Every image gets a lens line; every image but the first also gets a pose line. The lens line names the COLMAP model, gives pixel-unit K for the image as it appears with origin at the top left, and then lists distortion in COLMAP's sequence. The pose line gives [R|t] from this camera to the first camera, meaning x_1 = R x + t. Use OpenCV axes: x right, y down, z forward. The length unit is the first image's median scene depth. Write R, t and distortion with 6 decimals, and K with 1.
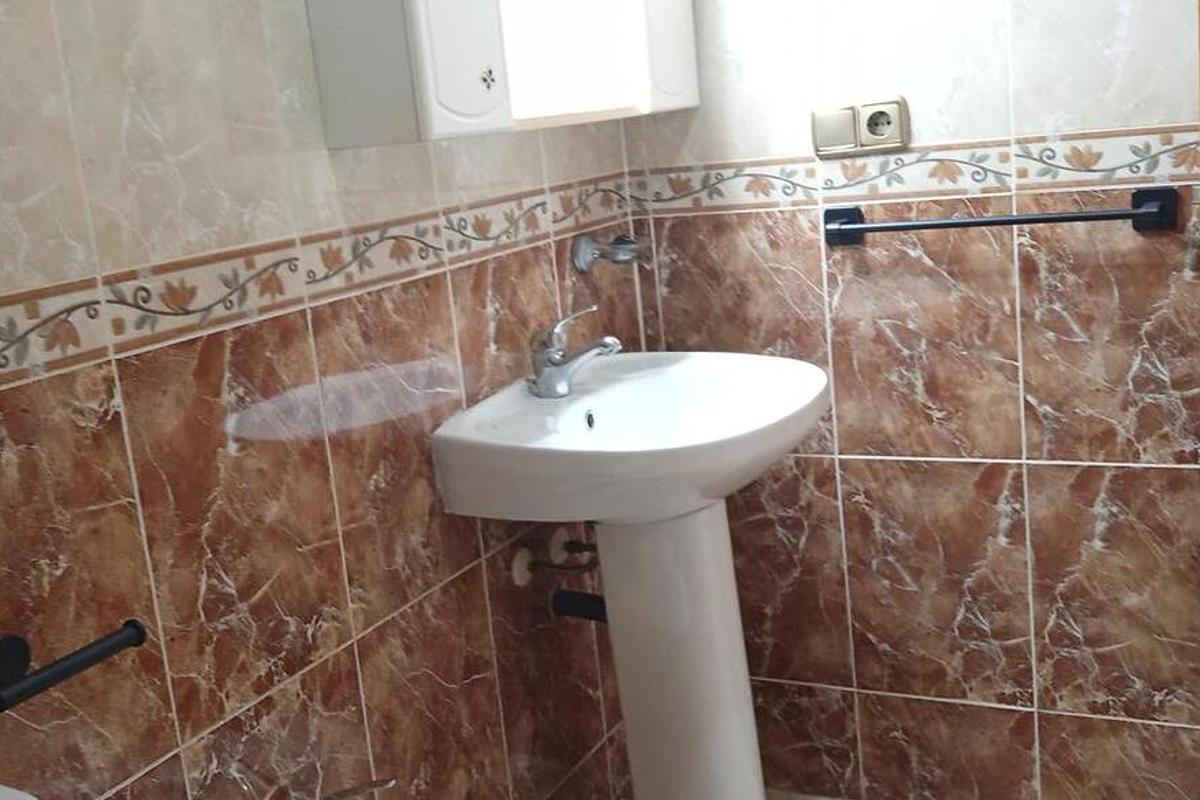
lens RADIAL K [[1388.8, 0, 598.8], [0, 1388.8, 394.4], [0, 0, 1]] dist [0.054497, 0.000000]
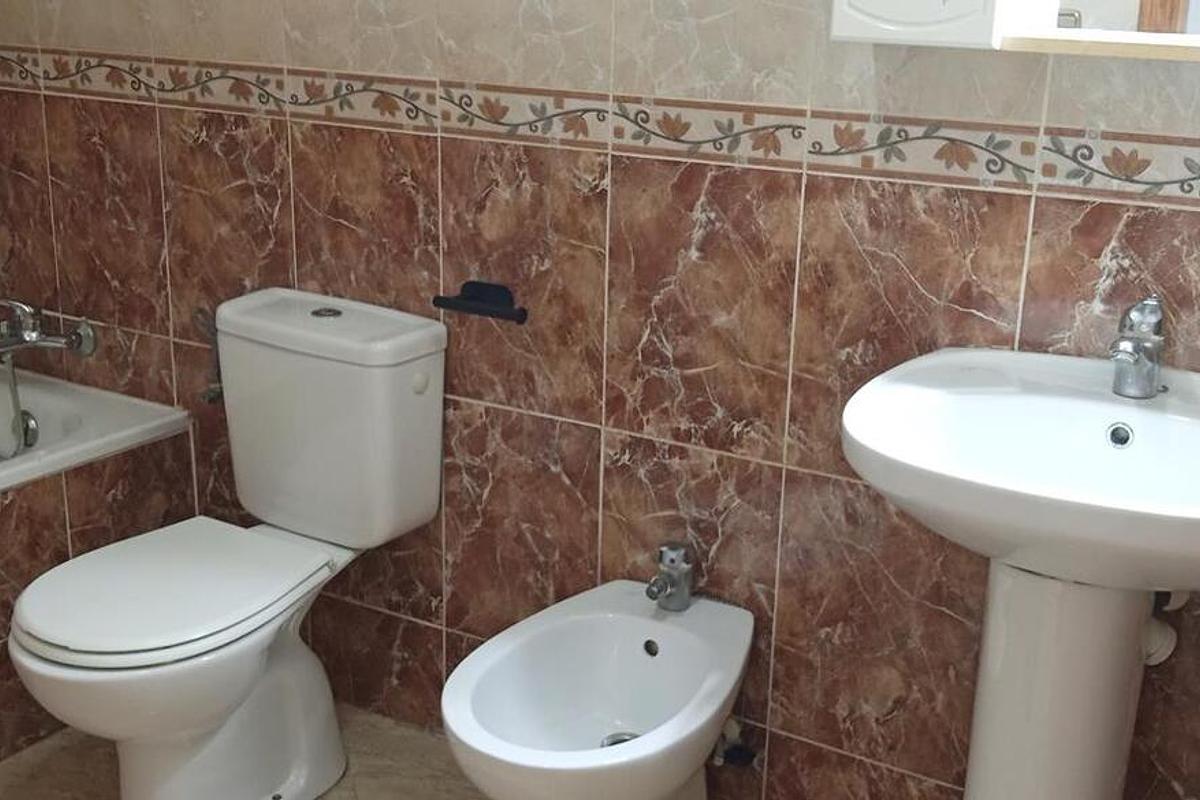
lens RADIAL K [[1388.8, 0, 599.9], [0, 1388.8, 401.1], [0, 0, 1]] dist [0.054497, 0.000000]
pose [[-0.063151, 0.401450, -0.913701, 0.954566], [-0.214680, 0.888632, 0.405273, -0.337083], [0.974641, 0.221746, 0.030065, 0.892986]]
